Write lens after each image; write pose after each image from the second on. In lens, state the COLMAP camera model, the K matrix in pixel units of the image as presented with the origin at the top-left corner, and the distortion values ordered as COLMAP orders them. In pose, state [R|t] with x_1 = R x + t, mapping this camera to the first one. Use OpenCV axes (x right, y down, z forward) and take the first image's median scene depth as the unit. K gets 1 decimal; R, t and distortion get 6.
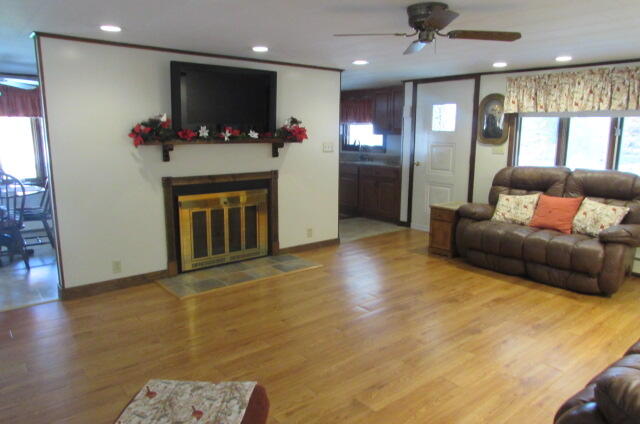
lens RADIAL K [[455.3, 0, 320.3], [0, 455.3, 213.5], [0, 0, 1]] dist [-0.025794, 0.001695]
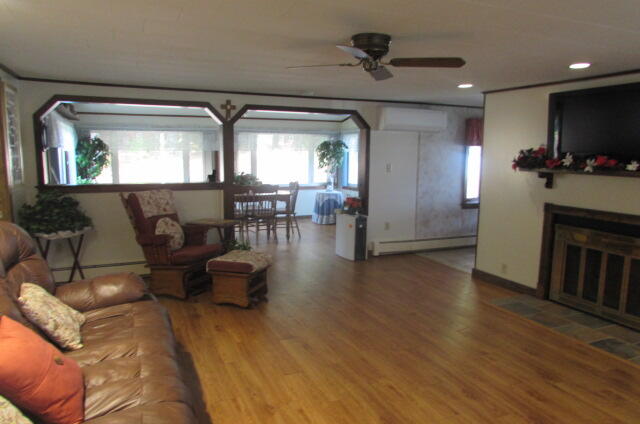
lens RADIAL K [[455.3, 0, 320.0], [0, 455.3, 212.0], [0, 0, 1]] dist [-0.025794, 0.001695]
pose [[-0.282157, 0.115608, -0.952377, 0.792850], [-0.183250, 0.967940, 0.171788, -0.140981], [0.941704, 0.222994, -0.251926, 0.759444]]
